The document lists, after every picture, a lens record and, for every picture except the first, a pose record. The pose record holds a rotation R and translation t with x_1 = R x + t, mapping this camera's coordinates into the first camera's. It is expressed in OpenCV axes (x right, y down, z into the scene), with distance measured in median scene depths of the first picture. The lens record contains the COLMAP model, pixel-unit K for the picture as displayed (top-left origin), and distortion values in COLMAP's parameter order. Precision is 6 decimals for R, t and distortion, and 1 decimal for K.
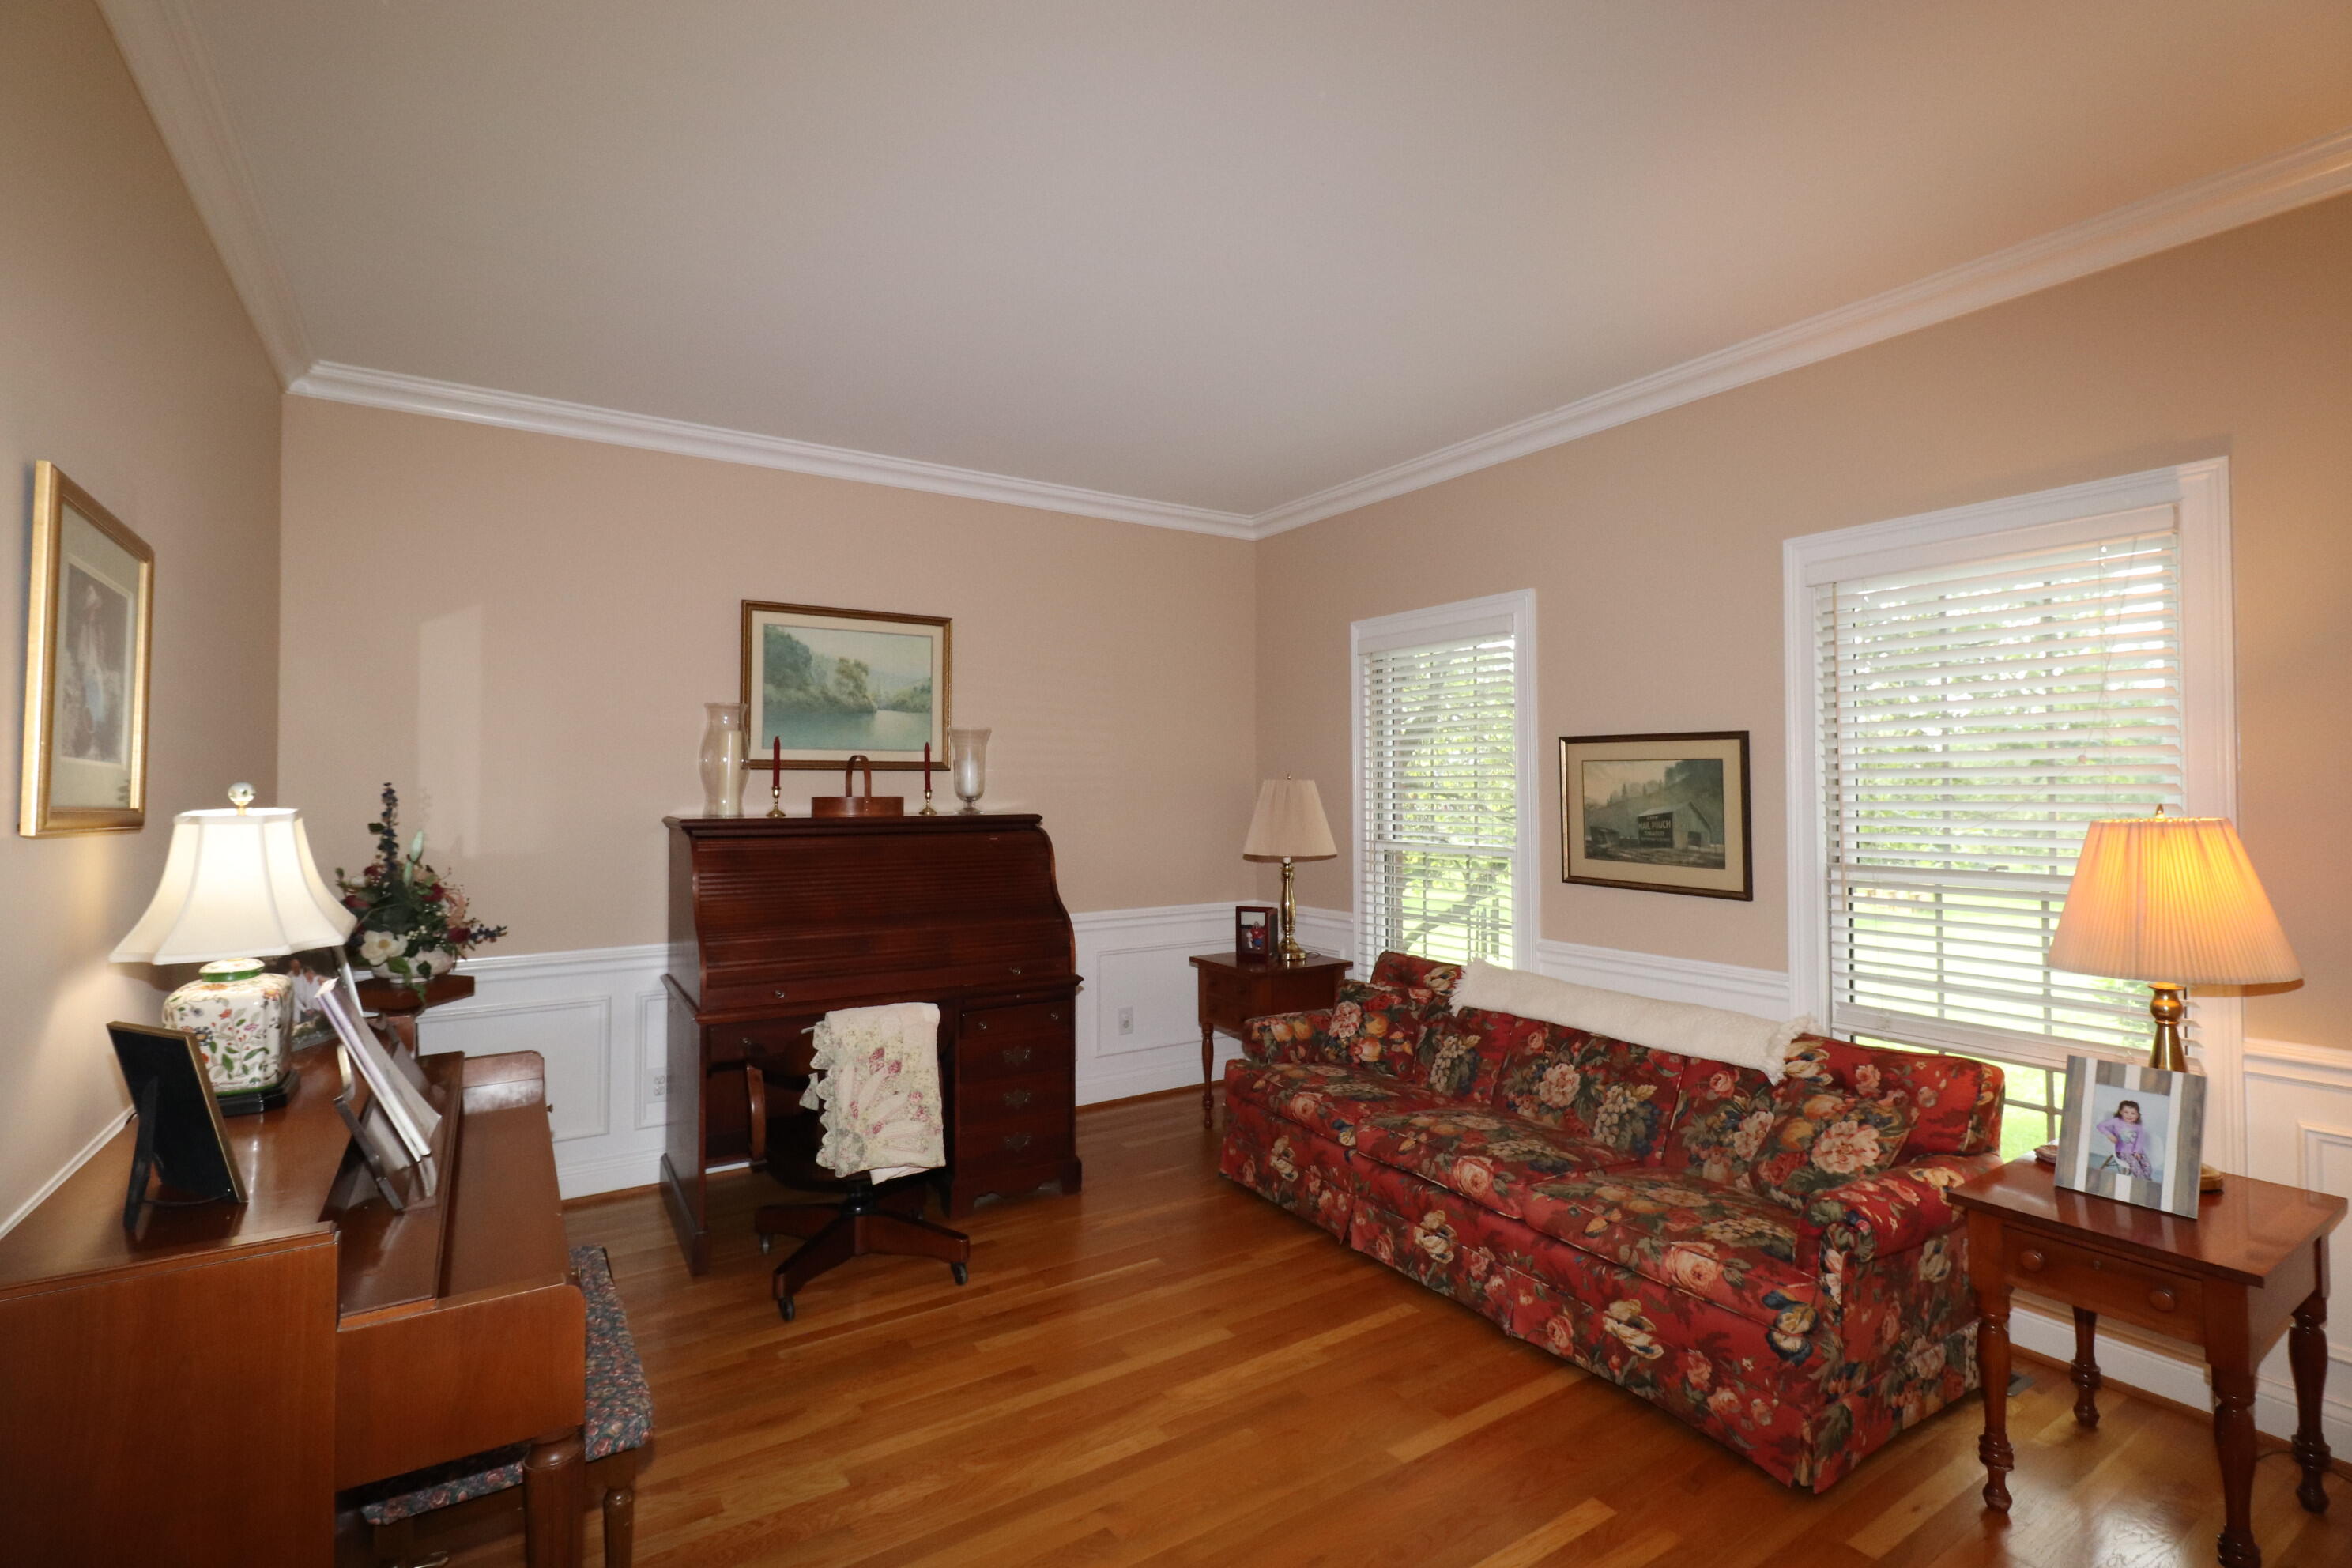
lens RADIAL K [[1085.9, 0, 1173.6], [0, 1085.9, 775.6], [0, 0, 1]] dist [-0.001884, -0.000272]
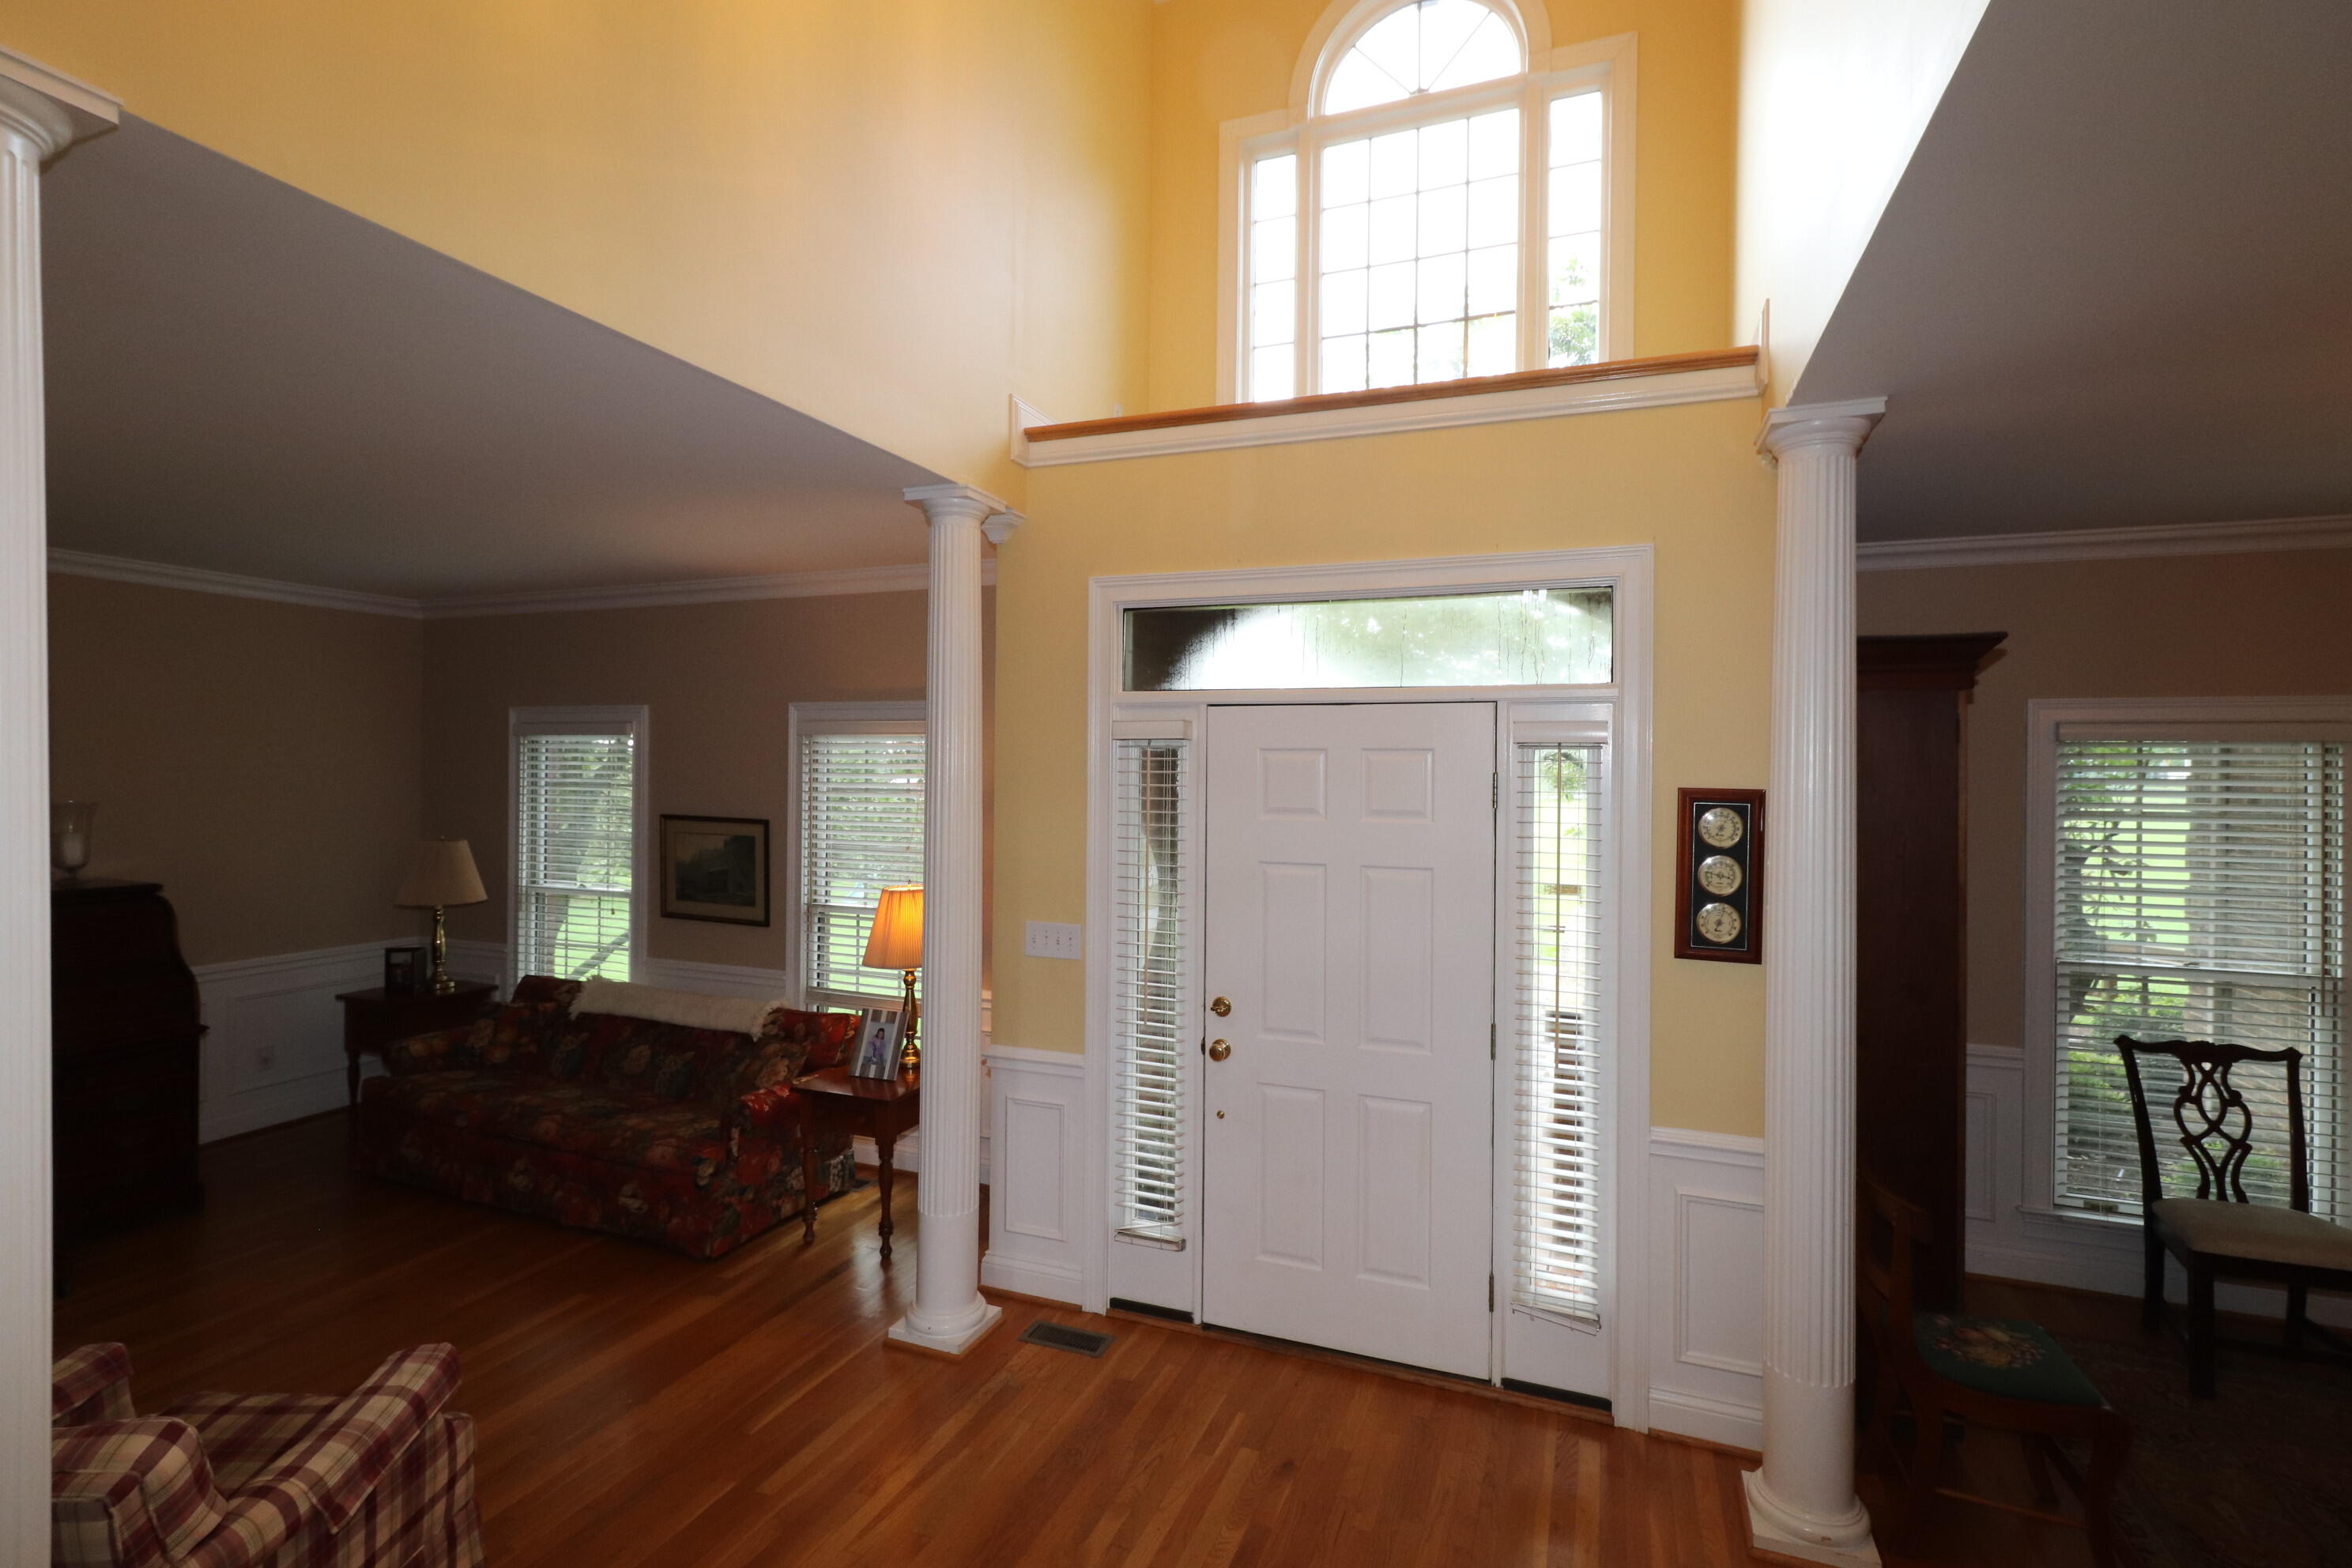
lens RADIAL K [[1085.9, 0, 1187.2], [0, 1085.9, 769.7], [0, 0, 1]] dist [-0.001884, -0.000272]
pose [[0.809147, 0.012856, 0.587466, 0.083176], [-0.021496, 0.999739, 0.007730, -0.126278], [-0.587213, -0.018883, 0.809212, -0.578595]]
